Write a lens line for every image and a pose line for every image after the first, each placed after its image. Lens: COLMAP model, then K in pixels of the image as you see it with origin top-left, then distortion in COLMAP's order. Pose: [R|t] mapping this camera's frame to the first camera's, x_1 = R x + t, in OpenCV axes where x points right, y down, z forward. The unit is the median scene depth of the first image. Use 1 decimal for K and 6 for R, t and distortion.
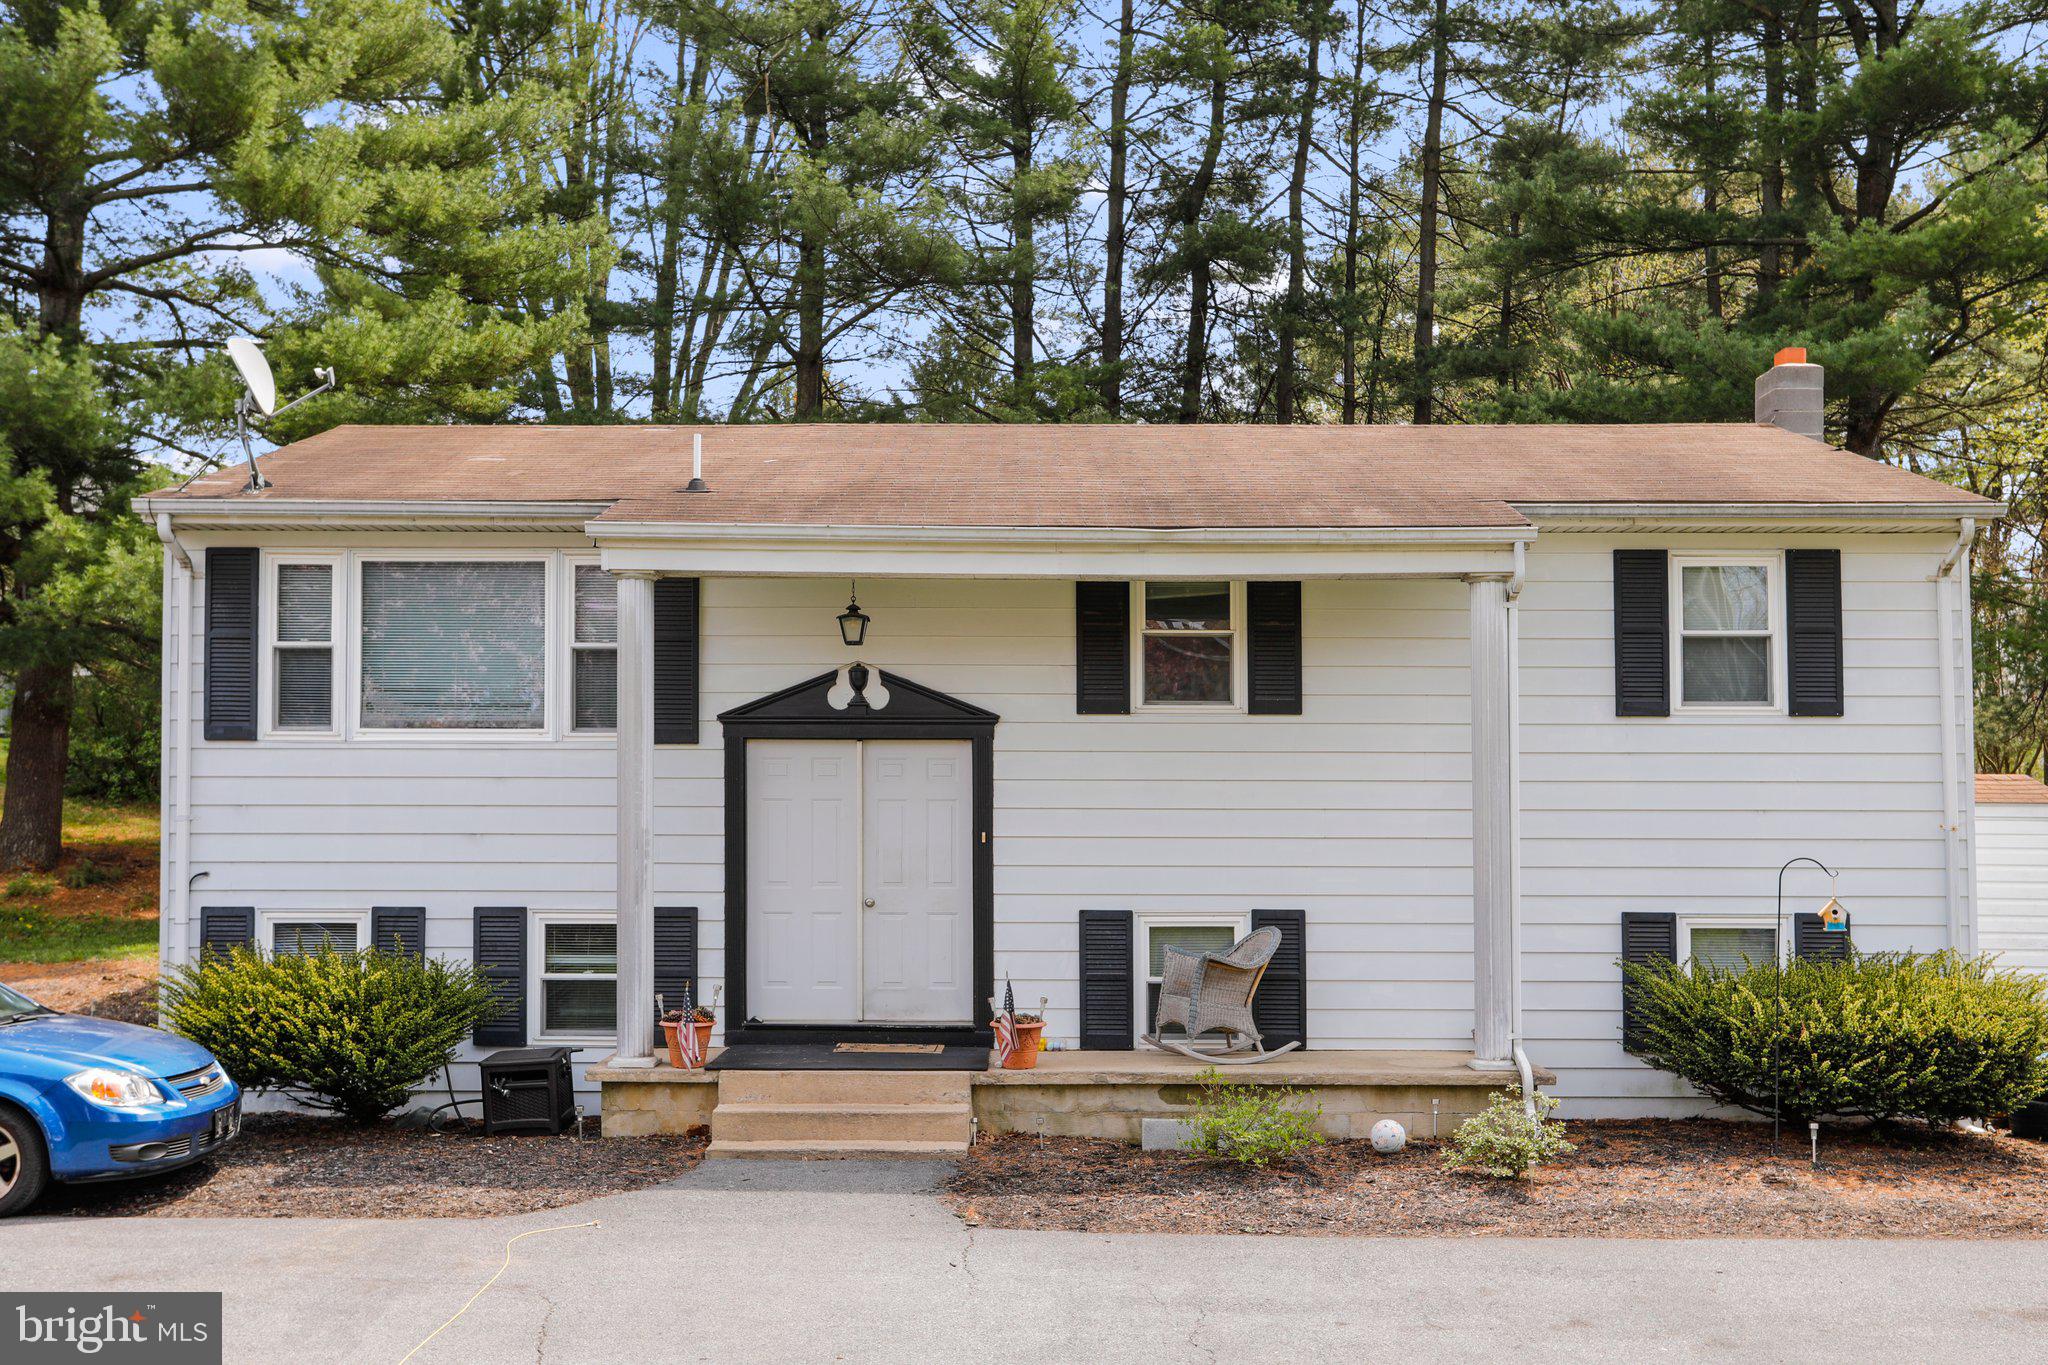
lens RADIAL K [[2097.5, 0, 1024.0], [0, 2097.5, 682.5], [0, 0, 1]] dist [0.006968, 0.021154]
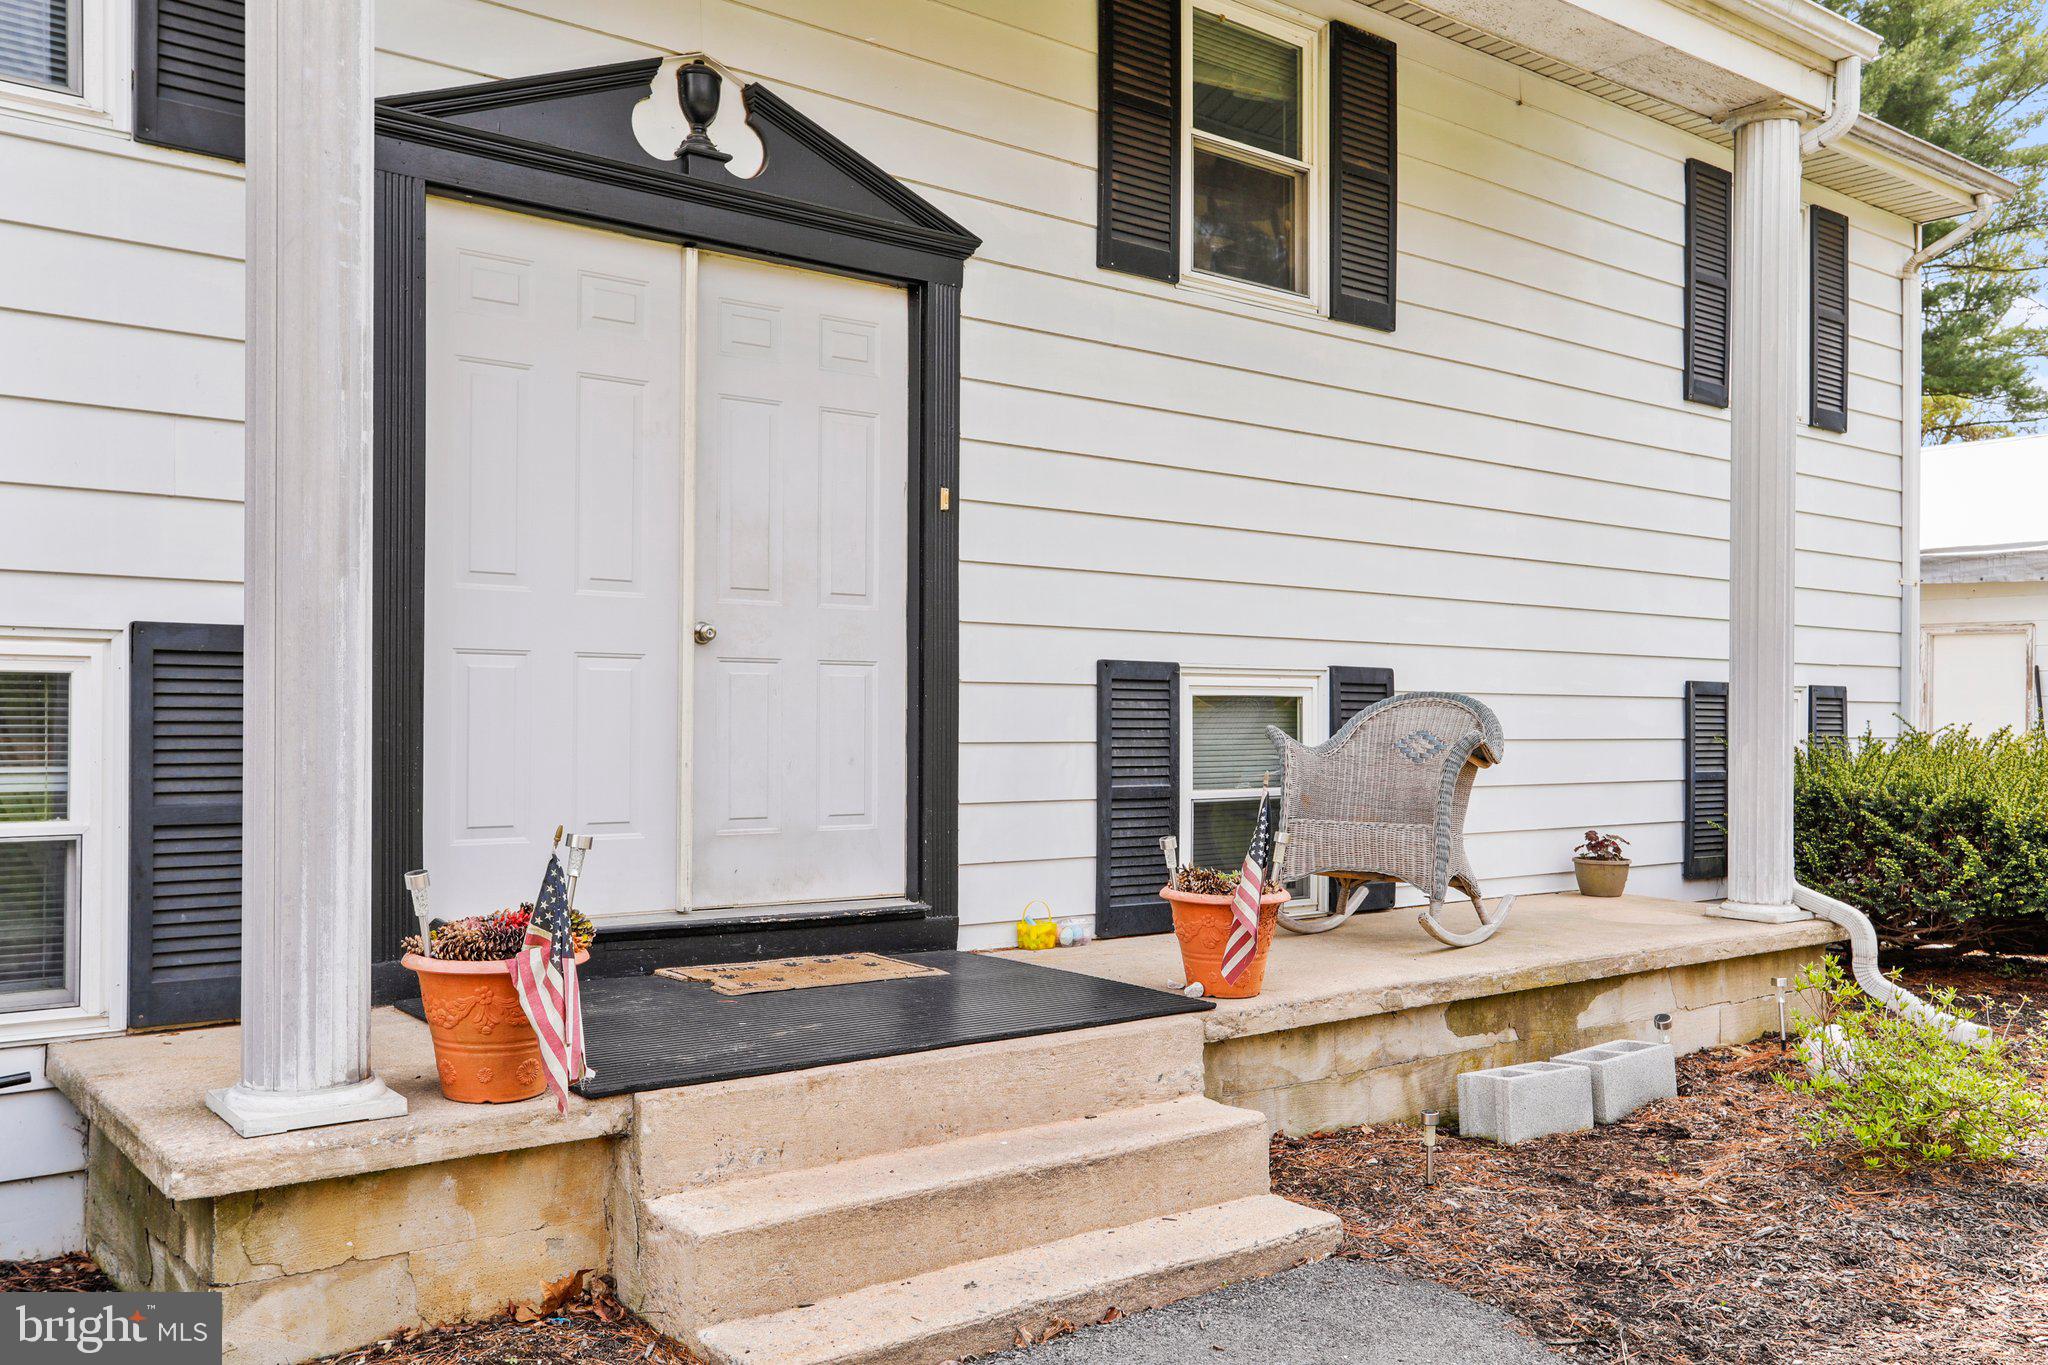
lens RADIAL K [[1707.3, 0, 1024.0], [0, 1707.3, 682.5], [0, 0, 1]] dist [0.004837, 0.001795]
pose [[0.781767, 0.014240, 0.623408, -0.238816], [-0.048912, 0.998059, 0.038539, 0.098518], [-0.621649, -0.060620, 0.780946, 0.691210]]
